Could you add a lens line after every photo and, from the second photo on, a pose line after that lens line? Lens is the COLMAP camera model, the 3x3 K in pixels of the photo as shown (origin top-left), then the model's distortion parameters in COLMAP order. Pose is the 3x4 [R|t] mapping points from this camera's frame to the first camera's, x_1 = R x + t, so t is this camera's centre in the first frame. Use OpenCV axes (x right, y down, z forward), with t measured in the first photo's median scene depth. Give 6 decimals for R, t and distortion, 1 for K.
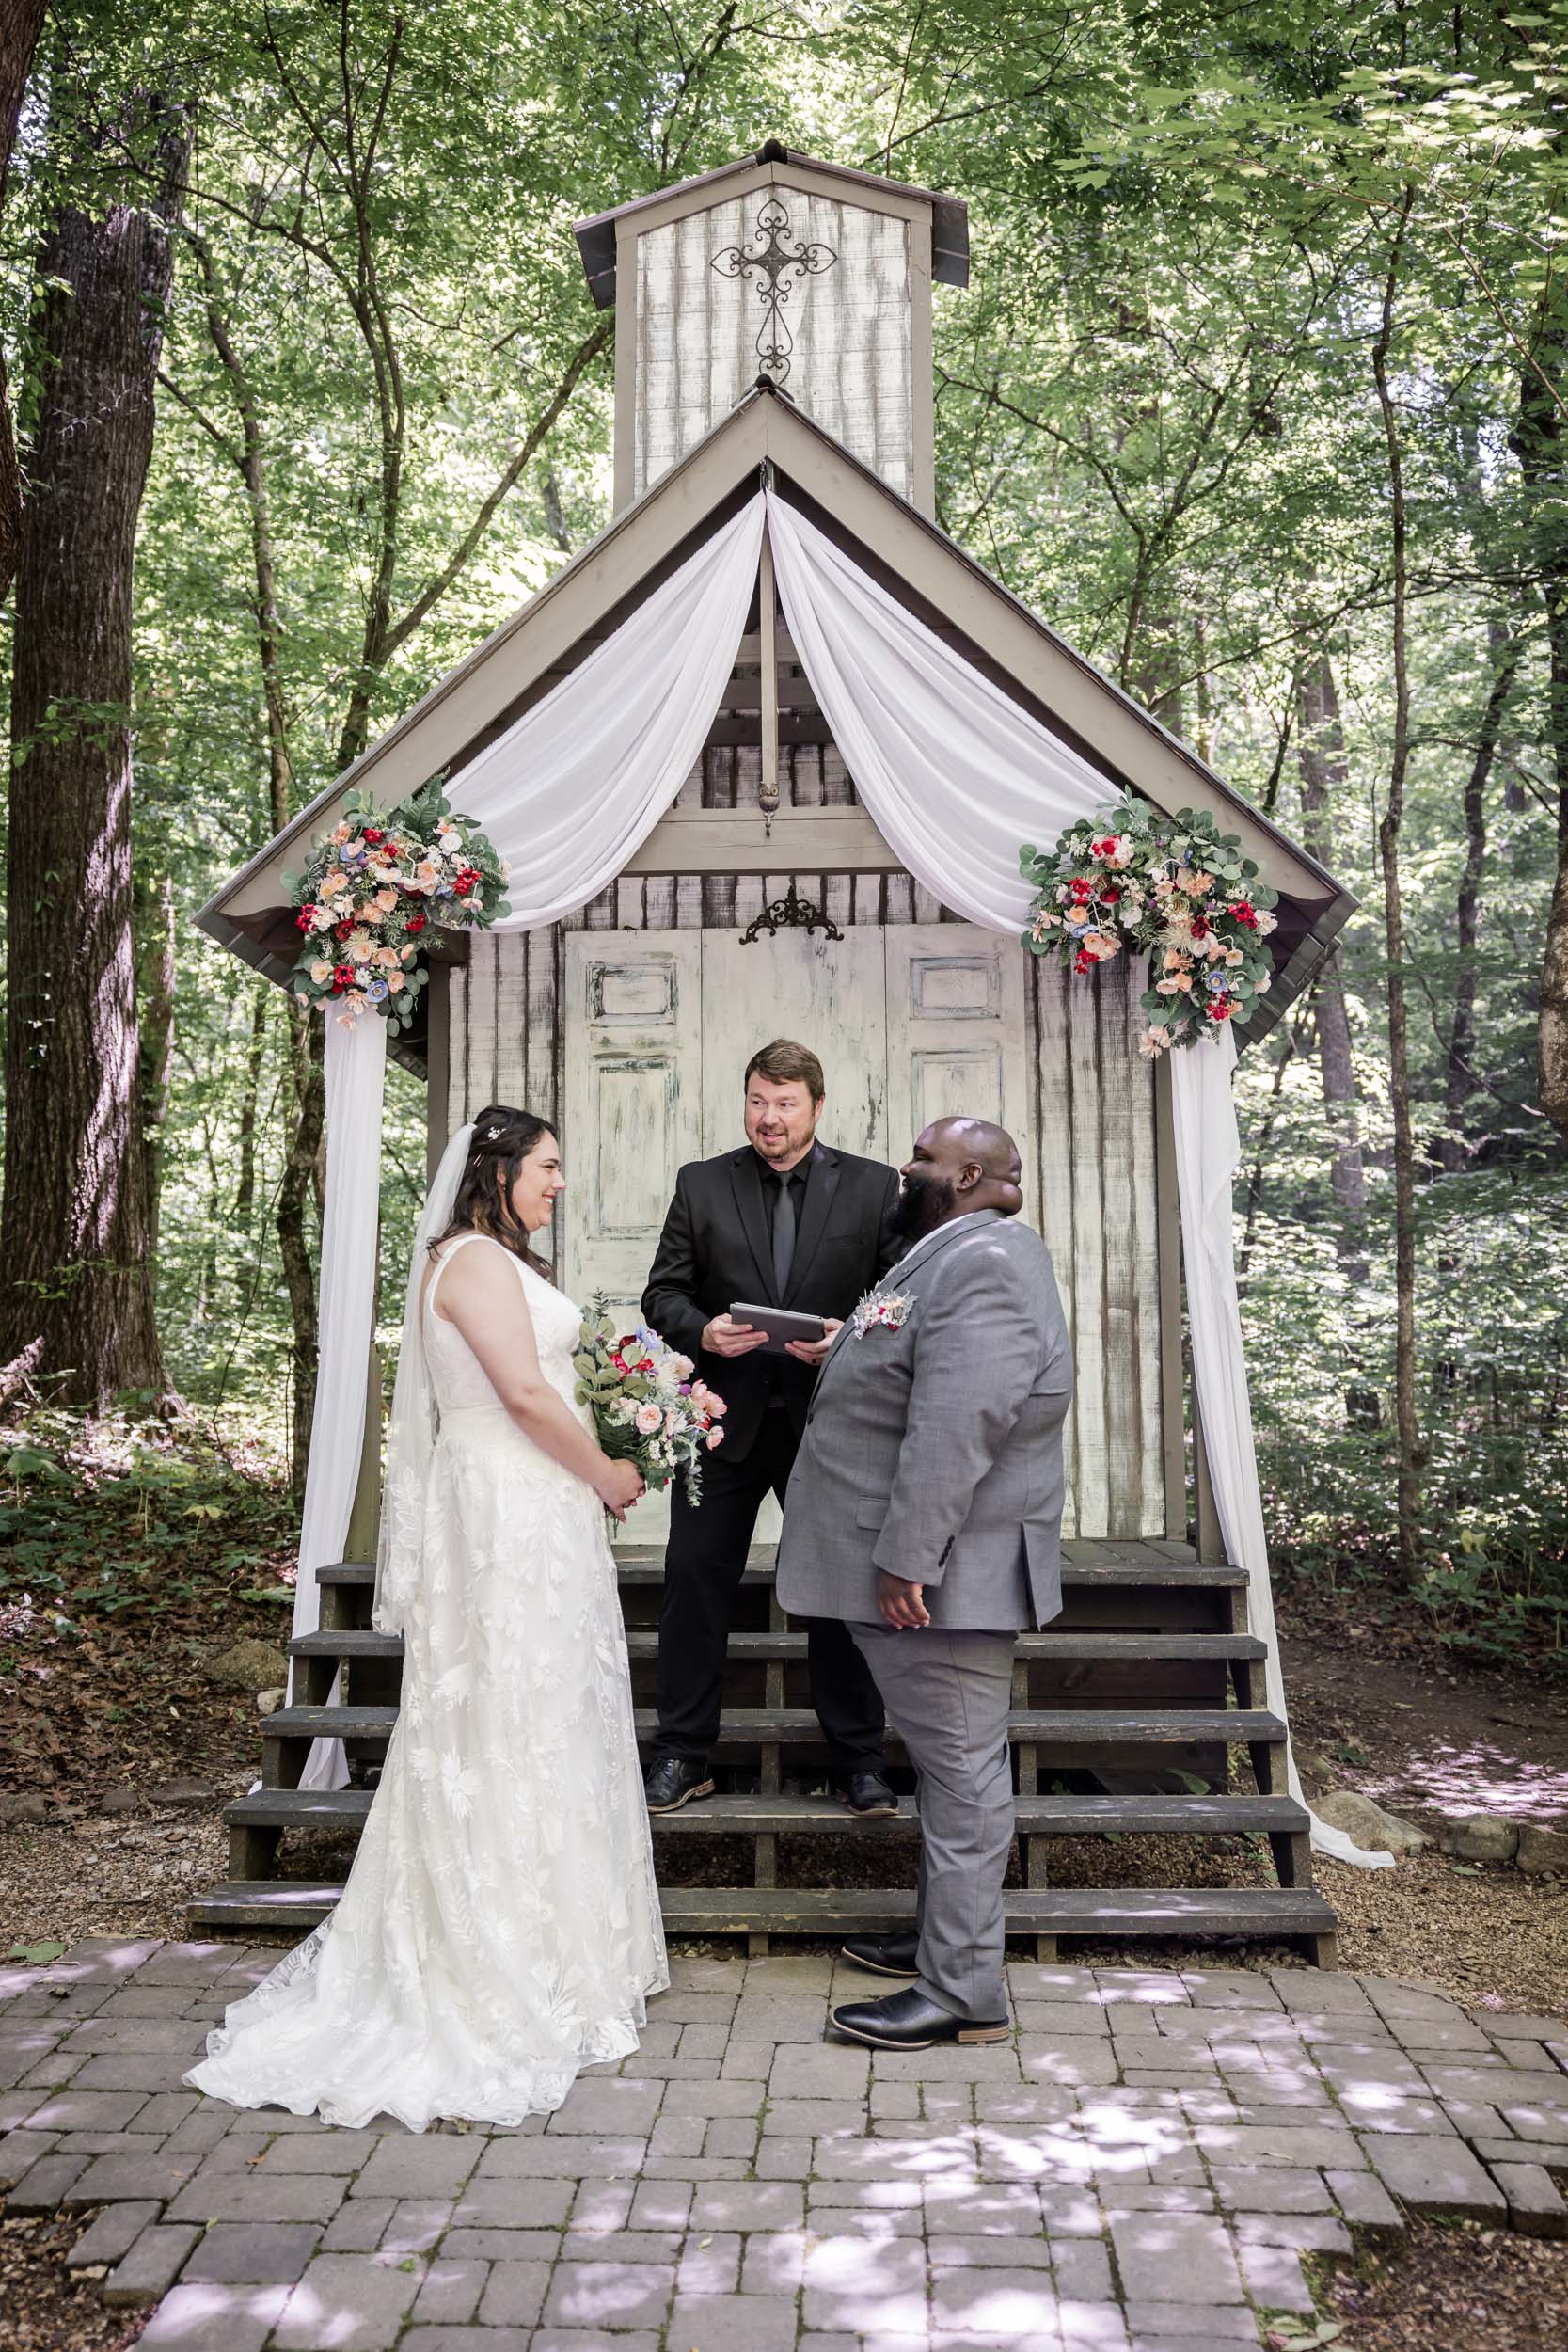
lens RADIAL K [[2187.9, 0, 778.3], [0, 2187.9, 1182.1], [0, 0, 1]] dist [-0.000477, 0.010286]
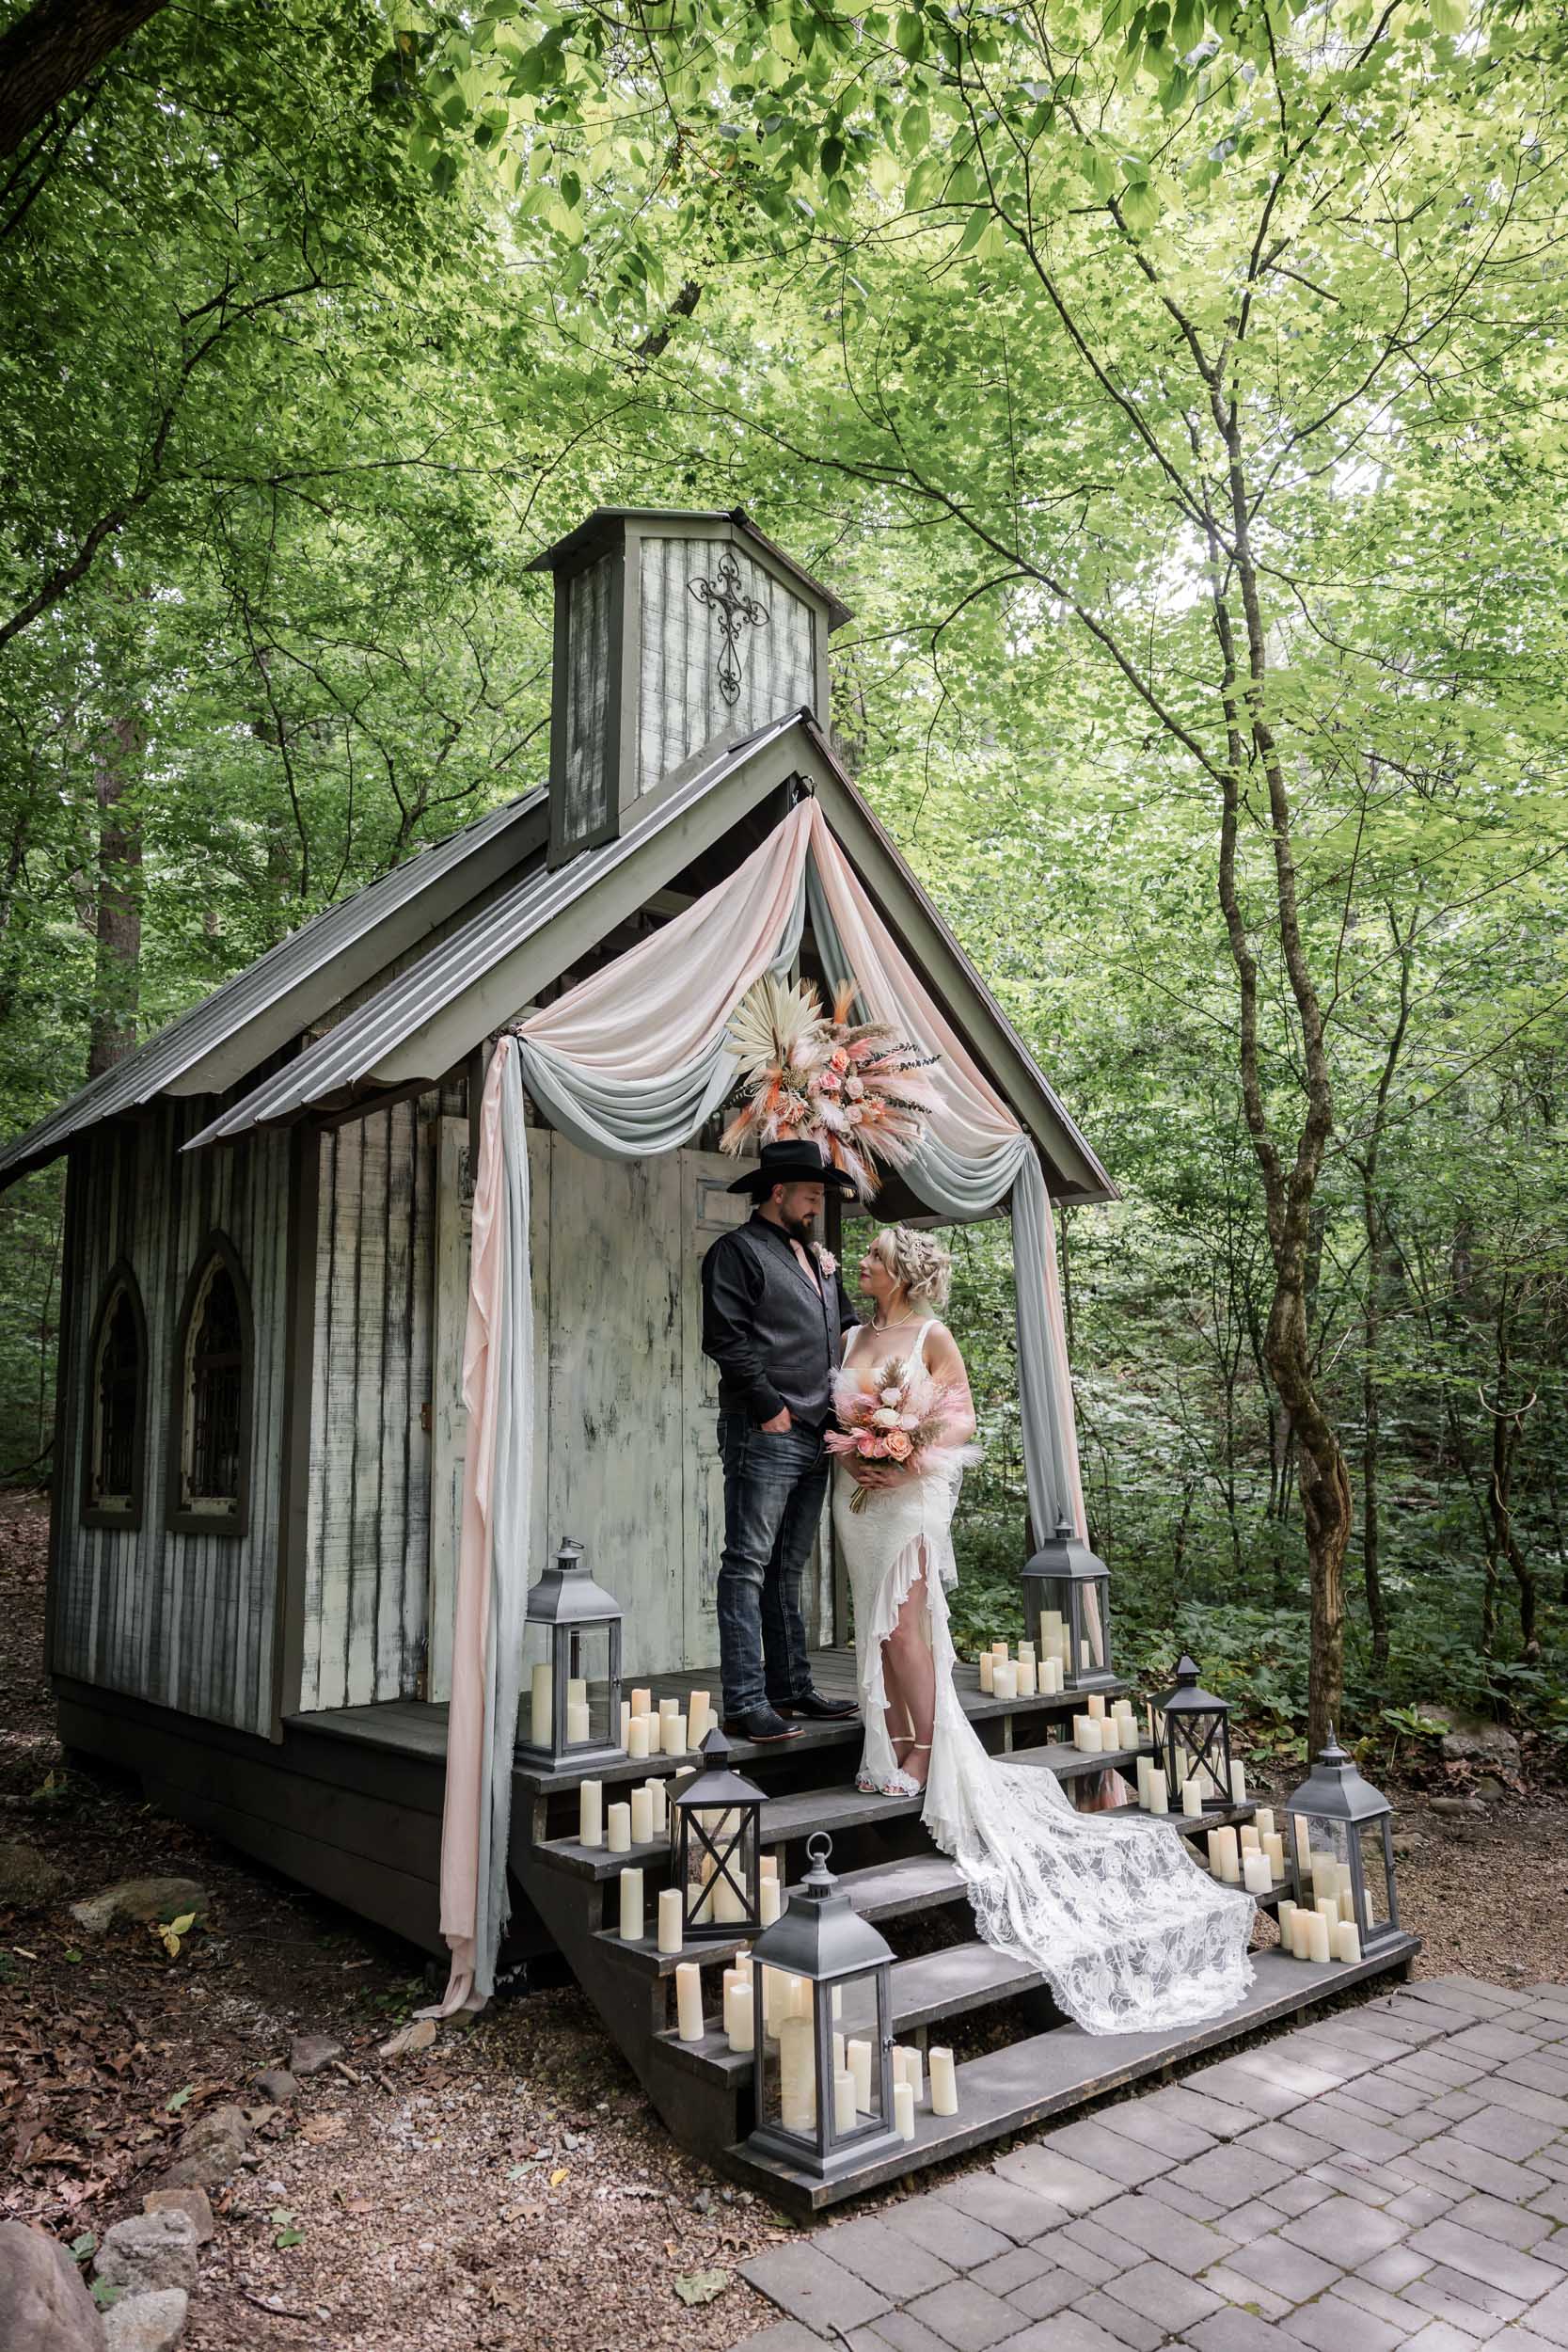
lens RADIAL K [[1578.6, 0, 779.6], [0, 1578.6, 1187.9], [0, 0, 1]] dist [0.001071, 0.002109]
pose [[0.719694, 0.110963, 0.685367, -0.544413], [-0.066282, 0.993618, -0.091268, -0.021067], [-0.691121, 0.020257, 0.722455, 0.355207]]
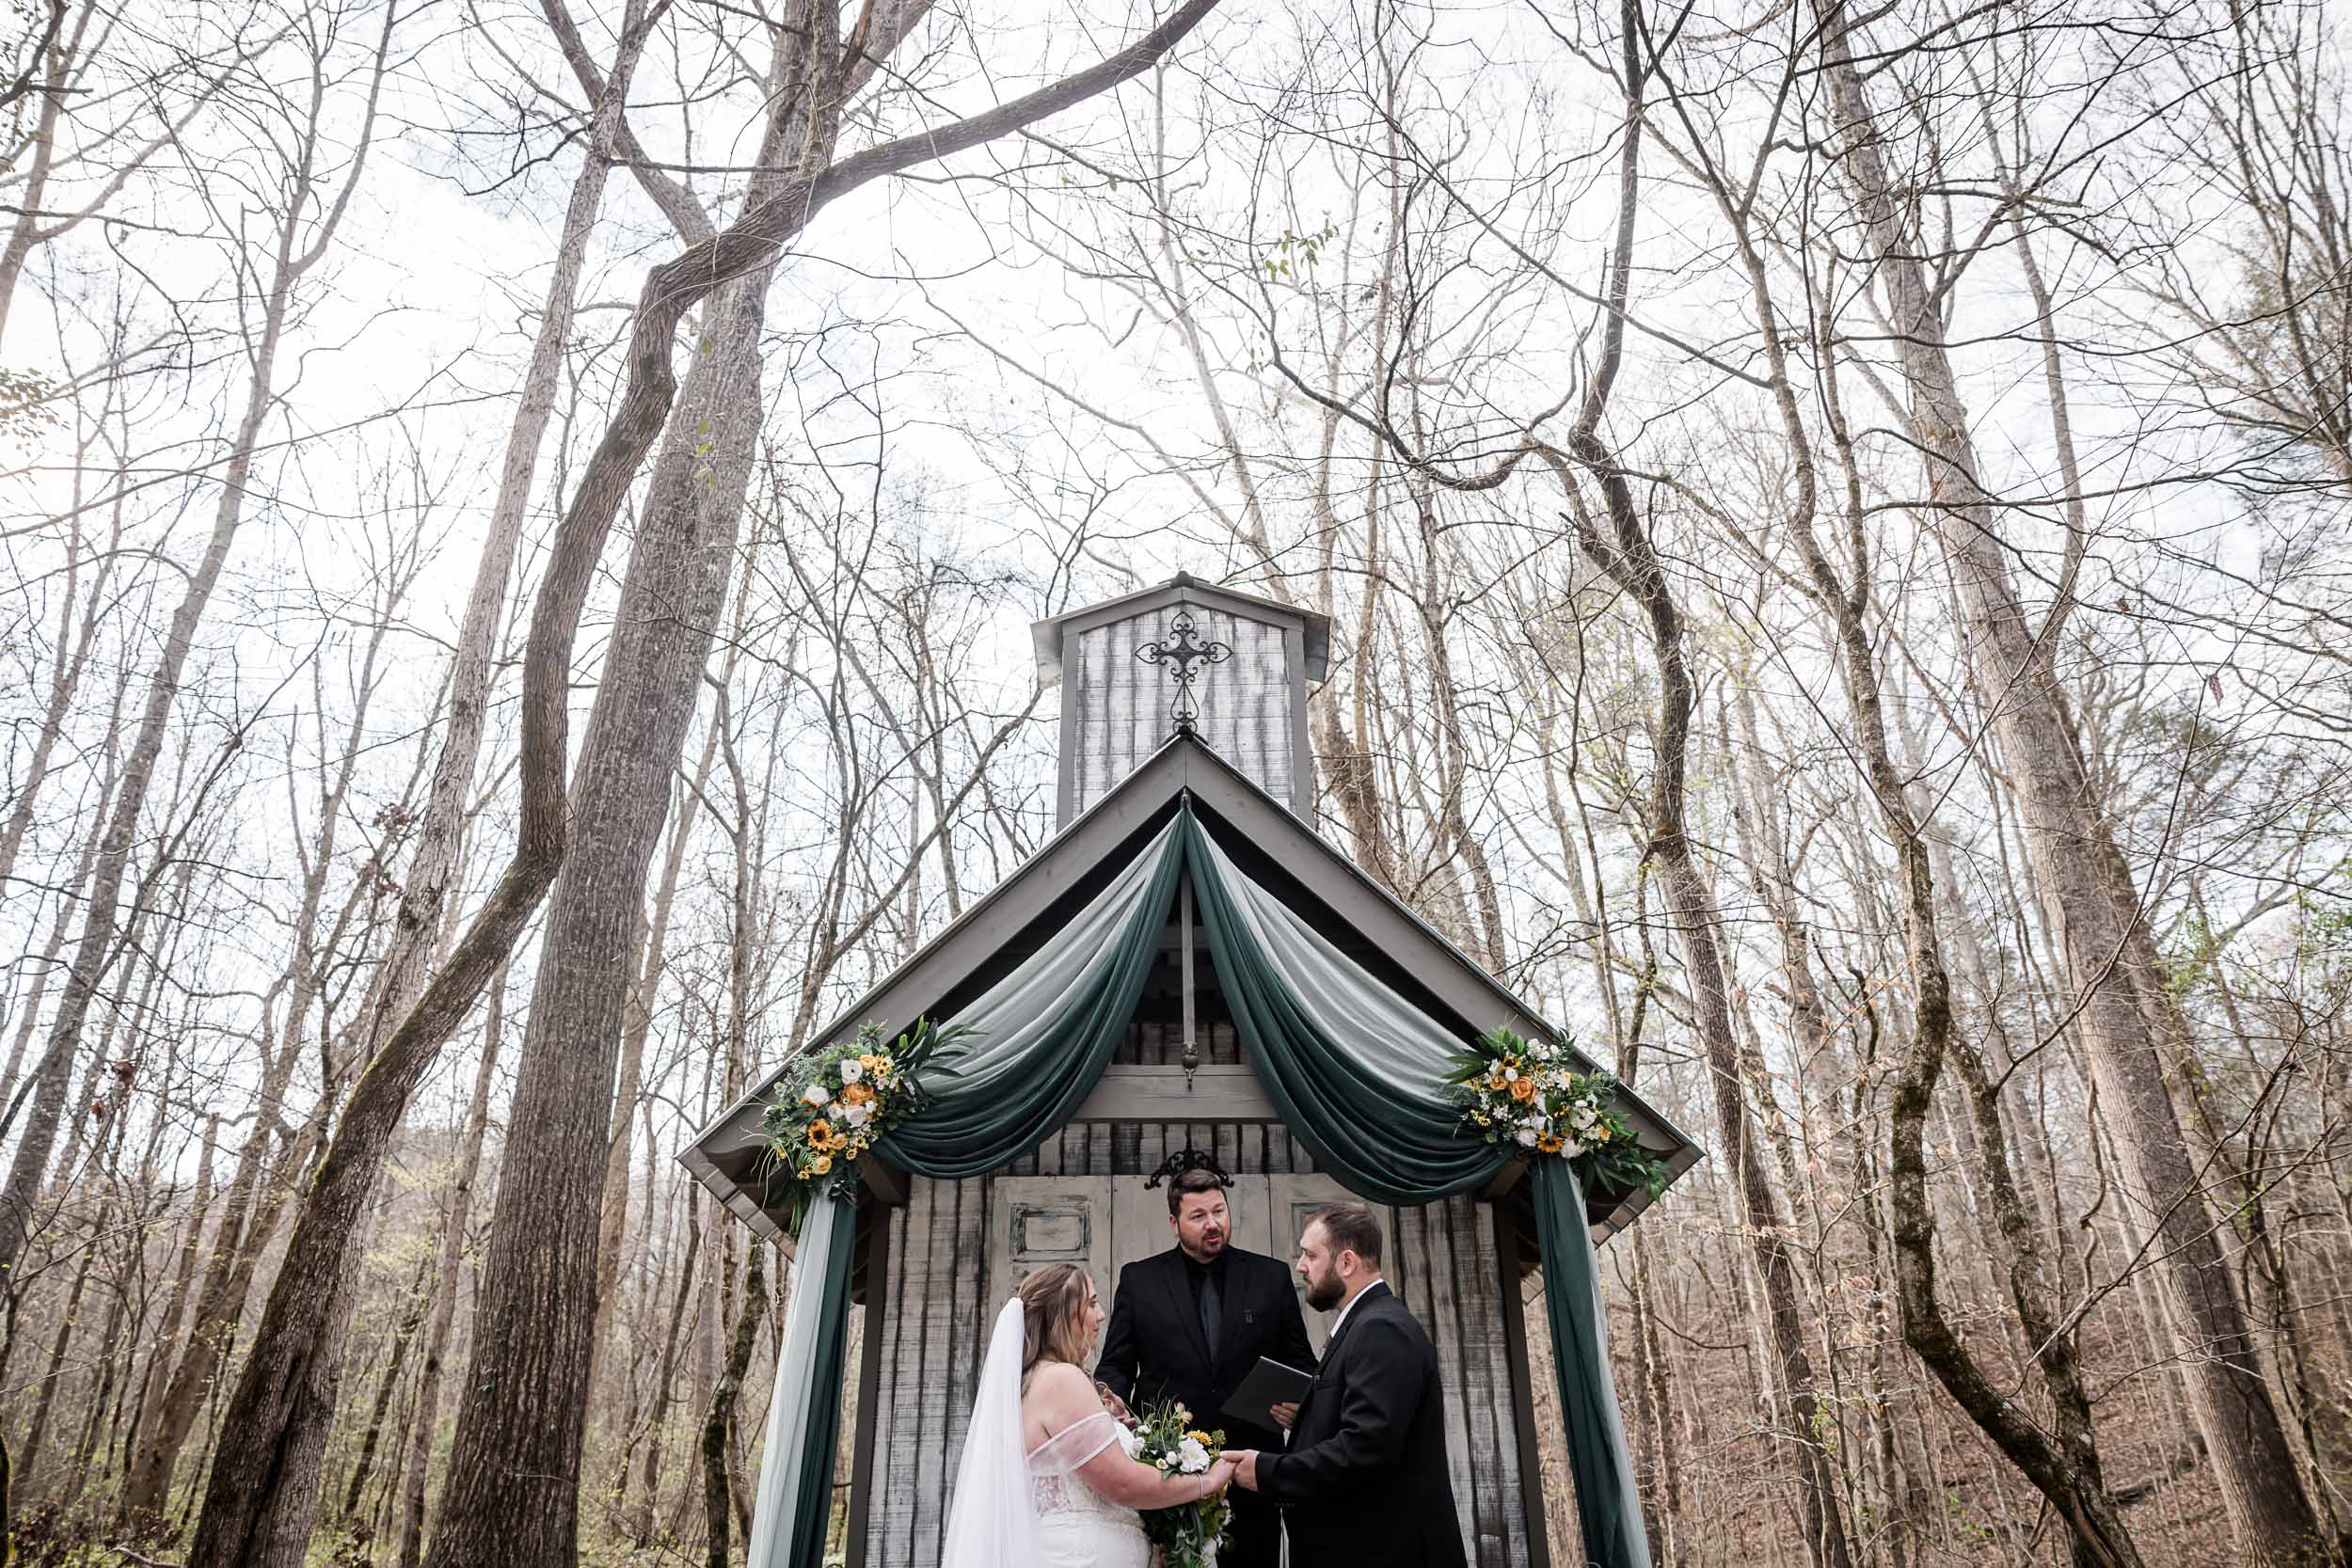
lens RADIAL K [[1578.6, 0, 1171.5], [0, 1578.6, 789.2], [0, 0, 1]] dist [0.001071, 0.002109]
pose [[0.998389, 0.024866, 0.050994, -0.055432], [-0.004648, 0.931660, -0.363302, -0.001996], [-0.056543, 0.362480, 0.930275, 0.150907]]
